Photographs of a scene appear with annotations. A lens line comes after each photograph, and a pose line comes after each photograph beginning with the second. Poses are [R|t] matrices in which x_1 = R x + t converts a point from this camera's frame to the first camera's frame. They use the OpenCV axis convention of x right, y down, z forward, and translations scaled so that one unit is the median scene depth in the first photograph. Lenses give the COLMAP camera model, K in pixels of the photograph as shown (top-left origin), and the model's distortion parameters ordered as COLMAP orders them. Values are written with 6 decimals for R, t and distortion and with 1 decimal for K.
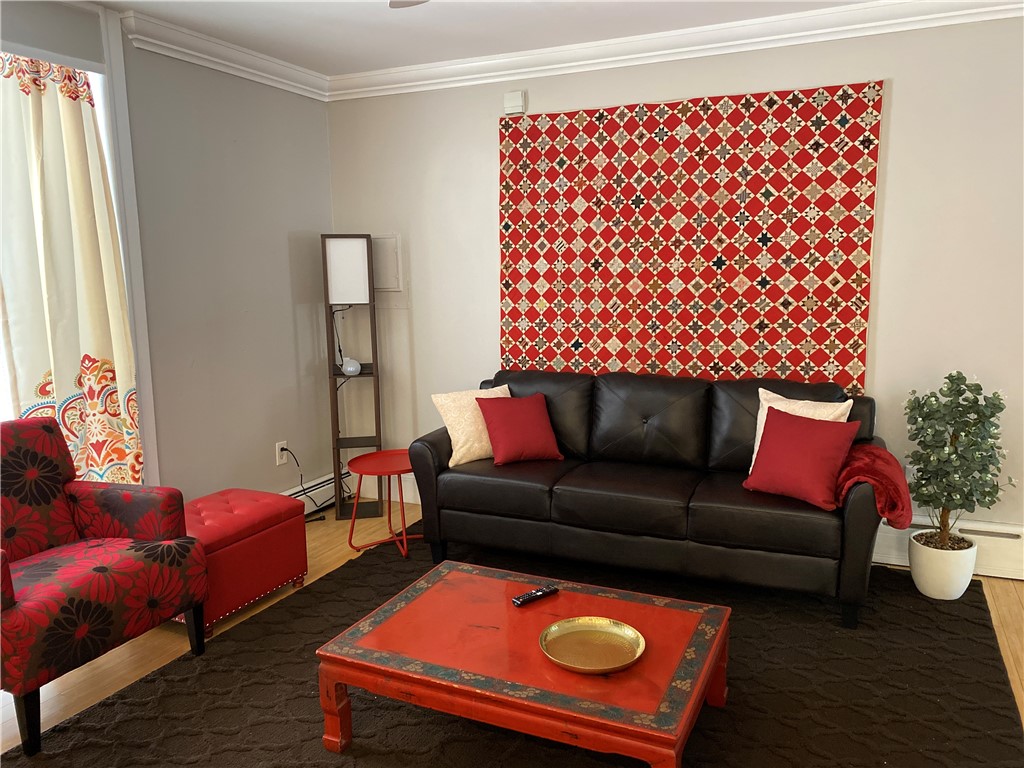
lens RADIAL K [[774.1, 0, 514.1], [0, 774.1, 384.2], [0, 0, 1]] dist [0.064818, -0.095689]
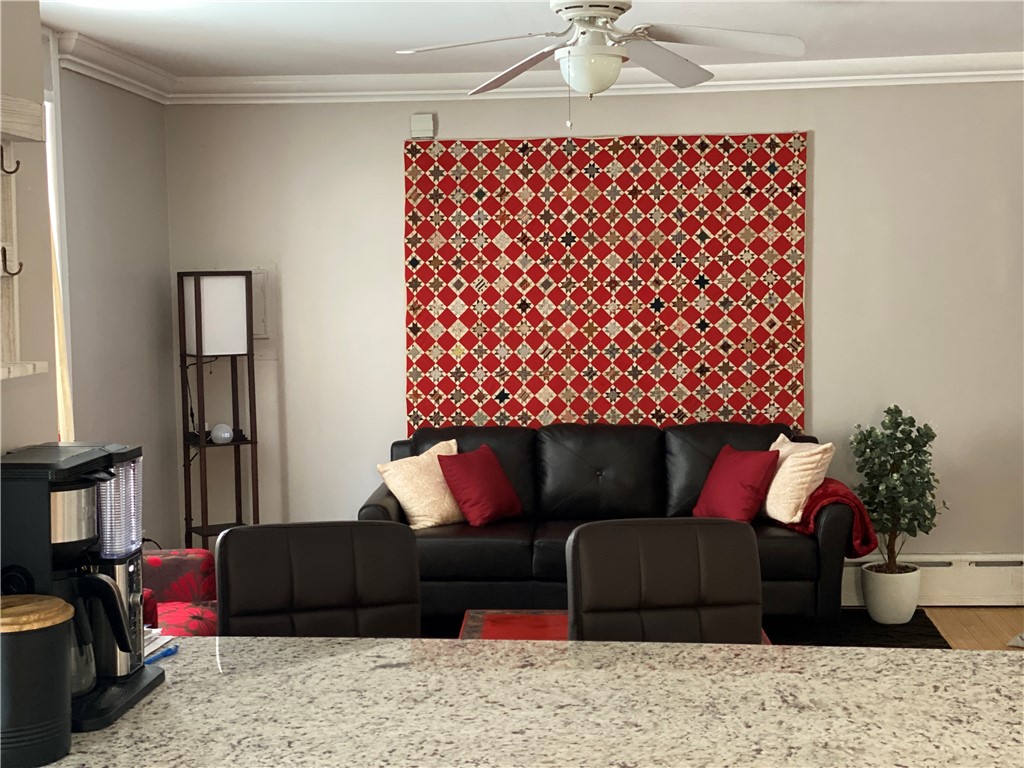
lens RADIAL K [[1510.2, 0, 501.7], [0, 1510.2, 369.2], [0, 0, 1]] dist [0.193790, 0.000000]
pose [[0.942559, -0.023127, 0.333238, -0.530625], [0.051376, 0.995767, -0.076208, 0.053805], [-0.330066, 0.088951, 0.939758, -0.667734]]
